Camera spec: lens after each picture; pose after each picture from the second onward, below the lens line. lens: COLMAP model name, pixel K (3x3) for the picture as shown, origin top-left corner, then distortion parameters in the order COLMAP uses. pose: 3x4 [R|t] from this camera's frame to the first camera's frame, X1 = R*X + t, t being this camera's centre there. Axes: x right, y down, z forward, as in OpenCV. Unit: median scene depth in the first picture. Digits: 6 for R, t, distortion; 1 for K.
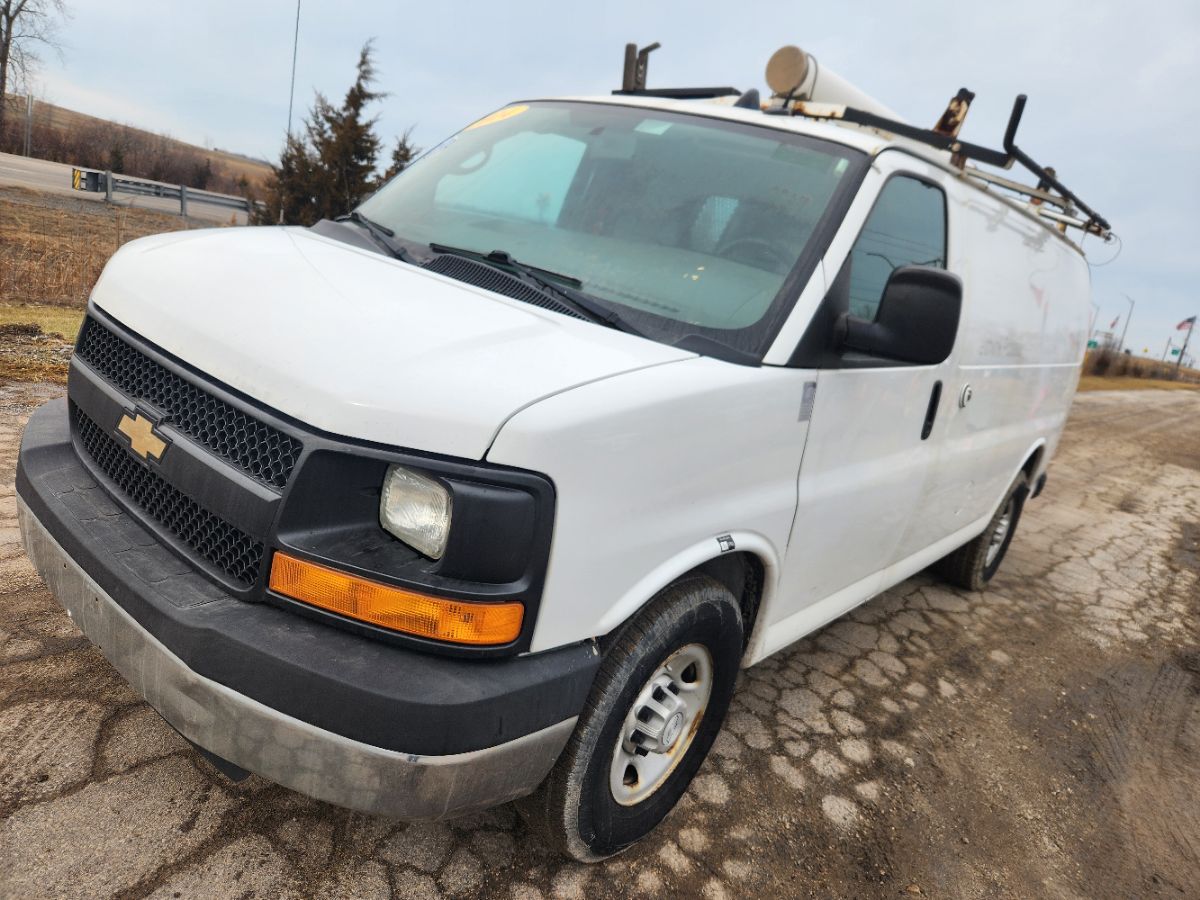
lens RADIAL K [[816.9, 0, 613.3], [0, 816.9, 447.1], [0, 0, 1]] dist [0.066635, -0.059904]
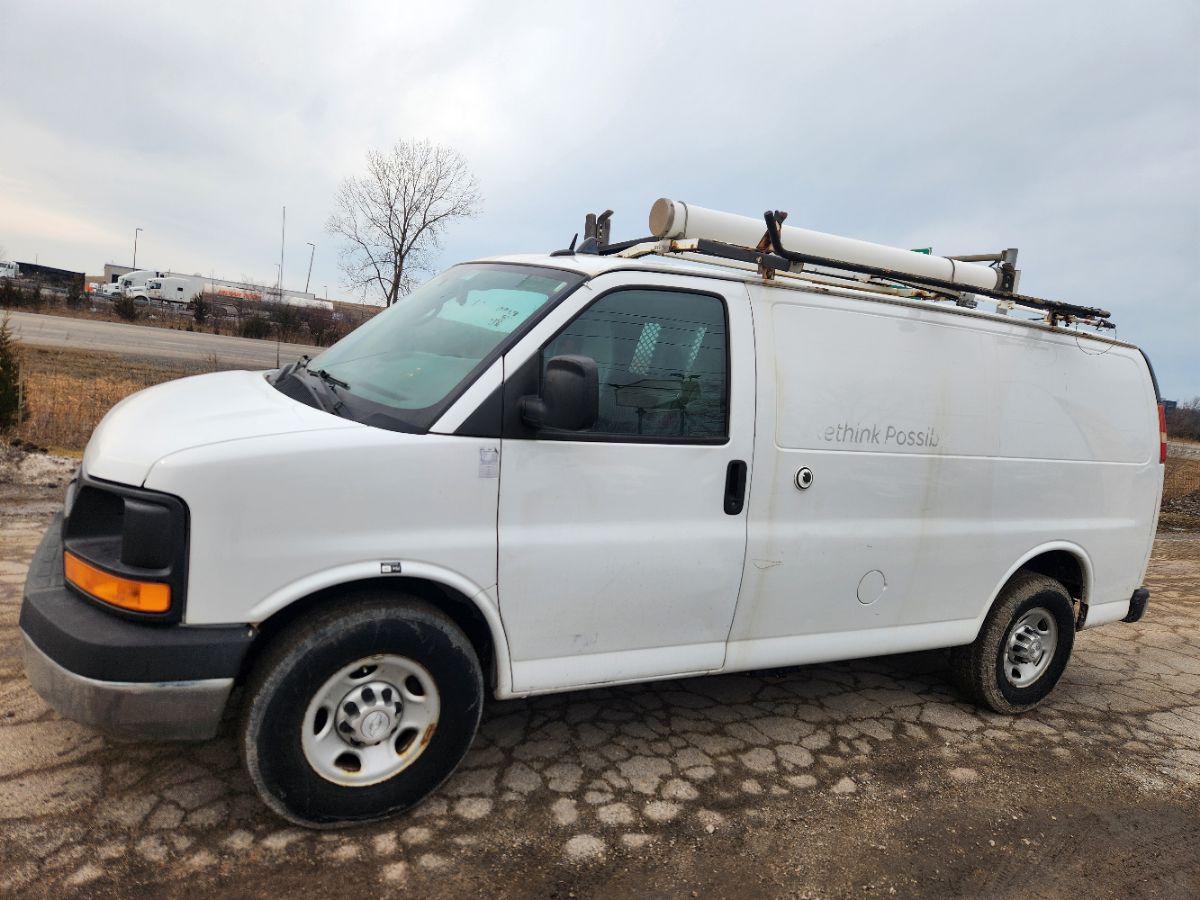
lens RADIAL K [[817.7, 0, 617.2], [0, 817.7, 443.5], [0, 0, 1]] dist [0.079891, -0.054949]
pose [[0.924515, -0.046161, -0.378340, 0.913697], [-0.027332, 0.982054, -0.186609, 0.147561], [0.380164, 0.182863, 0.906662, -0.086445]]
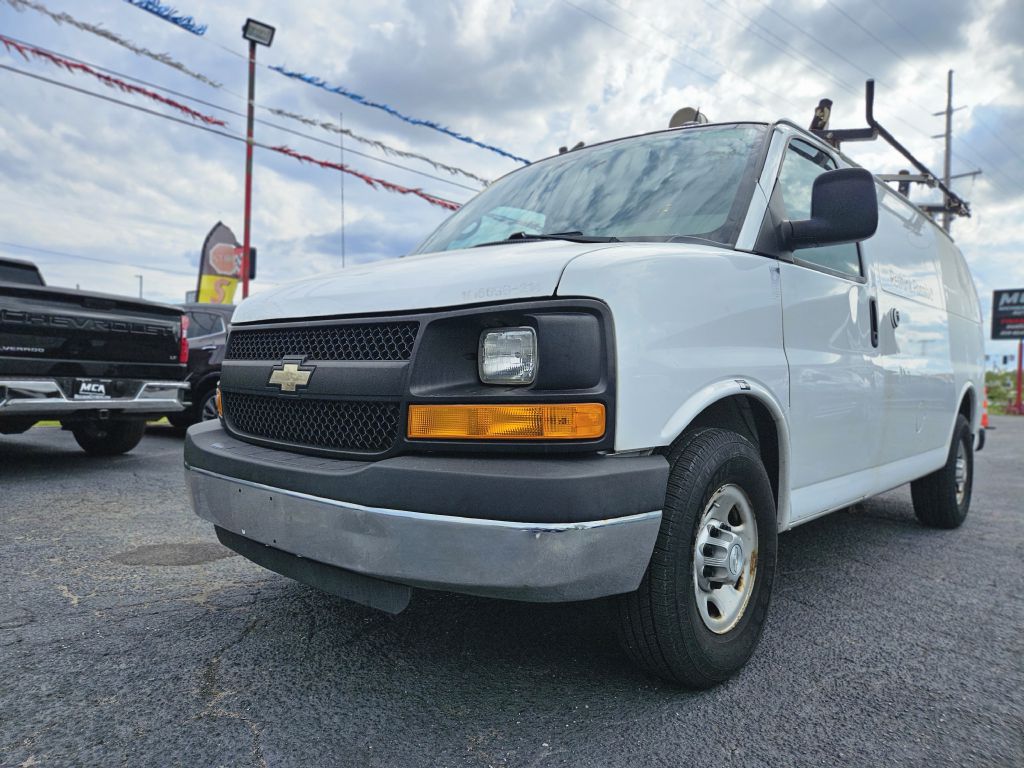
lens RADIAL K [[697.1, 0, 523.3], [0, 697.1, 381.6], [0, 0, 1]] dist [0.066635, -0.059904]
pose [[0.980268, -0.193191, -0.041856, -0.133035], [0.175603, 0.948302, -0.264361, 0.312263], [0.090764, 0.251795, 0.963515, -0.049262]]
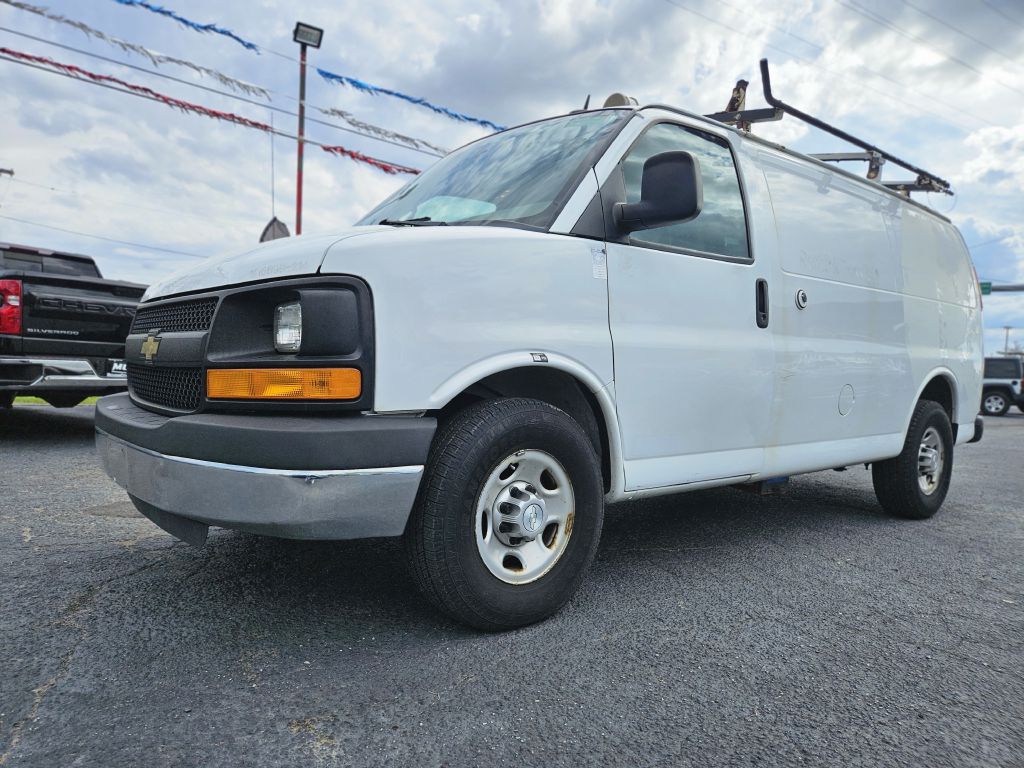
lens RADIAL K [[699.0, 0, 512.2], [0, 699.0, 389.8], [0, 0, 1]] dist [0.074458, -0.066136]
pose [[0.966219, -0.179168, -0.185257, 0.277162], [0.126726, 0.956208, -0.263832, 0.432961], [0.224415, 0.231443, 0.946611, -0.074823]]
